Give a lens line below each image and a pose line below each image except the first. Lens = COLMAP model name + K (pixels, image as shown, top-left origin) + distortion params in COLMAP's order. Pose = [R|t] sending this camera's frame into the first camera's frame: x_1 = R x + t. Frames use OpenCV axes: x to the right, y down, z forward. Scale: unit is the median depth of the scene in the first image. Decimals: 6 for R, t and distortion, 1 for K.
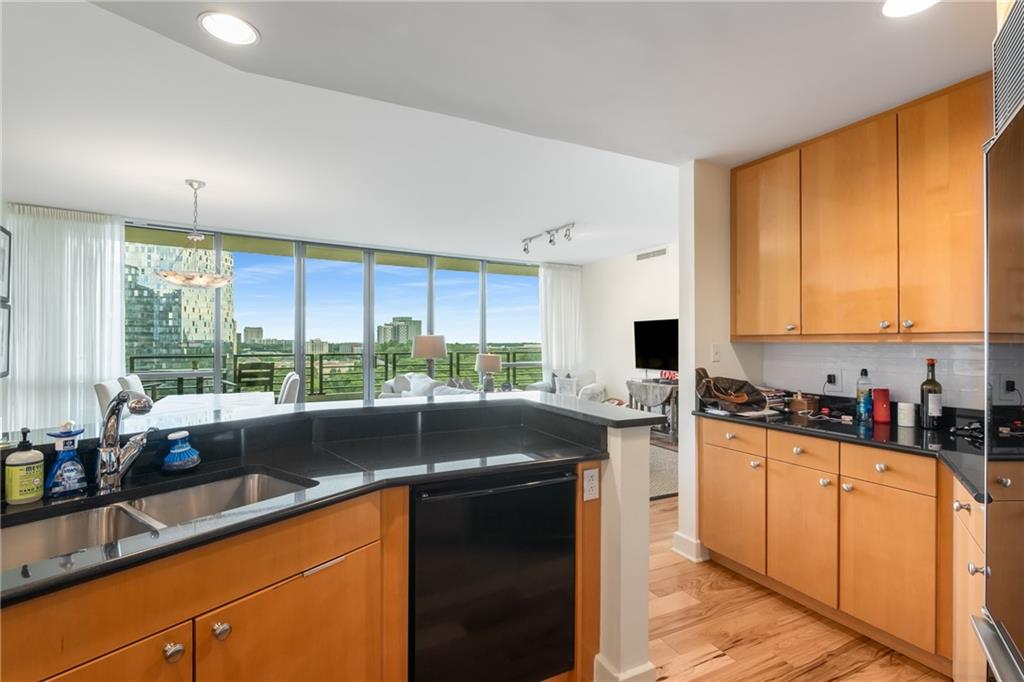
lens RADIAL K [[472.8, 0, 506.3], [0, 472.8, 343.0], [0, 0, 1]] dist [0.001228, -0.003958]
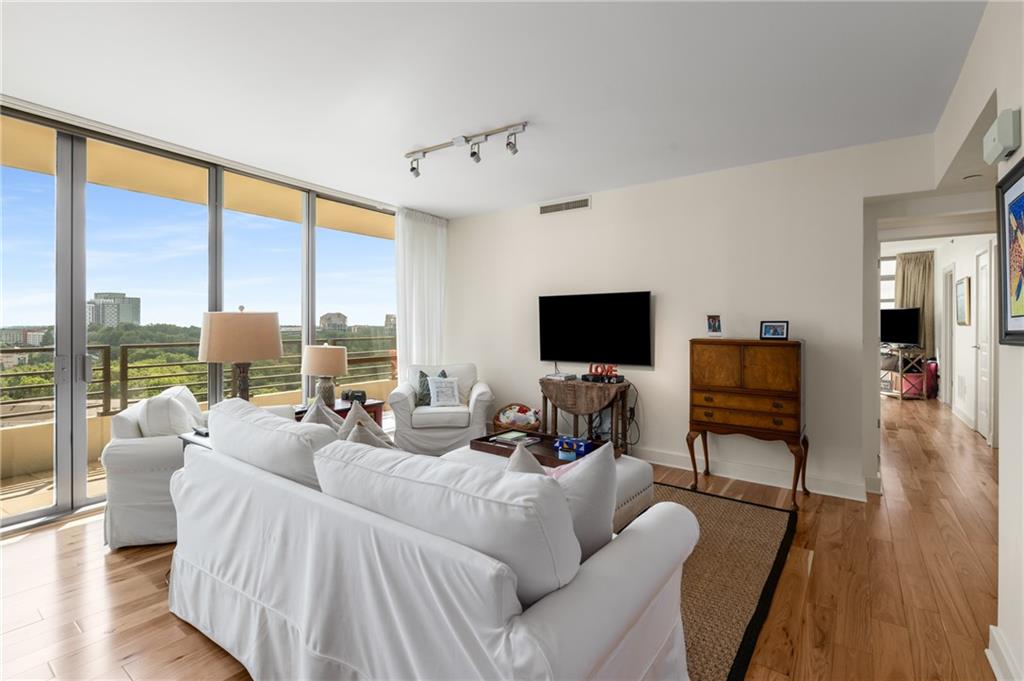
lens RADIAL K [[472.8, 0, 498.6], [0, 472.8, 323.7], [0, 0, 1]] dist [0.001228, -0.003958]
pose [[0.890442, -0.002188, 0.455091, -0.120477], [0.003846, 0.999989, -0.002718, -0.001623], [-0.455080, 0.004171, 0.890441, 0.376392]]
